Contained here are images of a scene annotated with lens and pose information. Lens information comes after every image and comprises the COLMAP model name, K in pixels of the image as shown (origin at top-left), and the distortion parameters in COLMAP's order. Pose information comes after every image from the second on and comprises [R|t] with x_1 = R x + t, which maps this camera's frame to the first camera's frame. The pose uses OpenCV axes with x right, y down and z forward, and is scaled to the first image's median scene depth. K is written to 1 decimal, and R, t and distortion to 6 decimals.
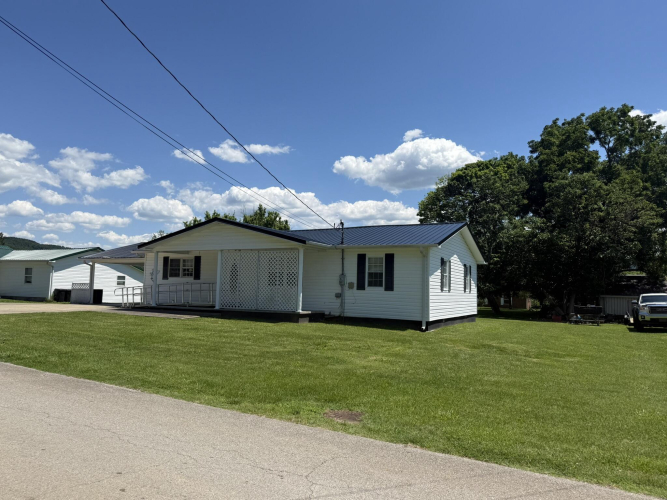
lens RADIAL K [[468.5, 0, 333.5], [0, 468.5, 250.0], [0, 0, 1]] dist [0.074414, -0.095429]
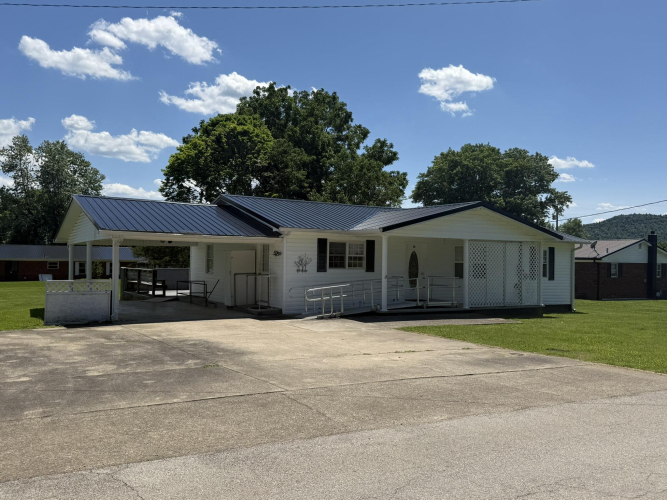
lens RADIAL K [[595.9, 0, 337.8], [0, 595.9, 240.0], [0, 0, 1]] dist [0.086724, -0.142456]
pose [[0.501795, 0.012473, 0.864897, -1.111810], [-0.077995, 0.996475, 0.030881, -0.011909], [-0.861463, -0.082954, 0.500999, 0.565287]]
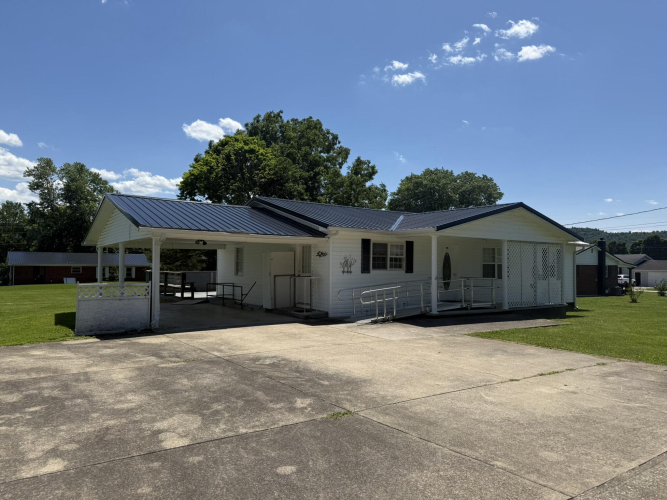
lens RADIAL K [[468.5, 0, 333.5], [0, 468.5, 250.0], [0, 0, 1]] dist [0.074414, -0.095429]
pose [[0.450060, 0.009796, 0.892945, -0.986227], [-0.076951, 0.996646, 0.027851, 0.015372], [-0.889677, -0.081248, 0.449304, 0.762879]]
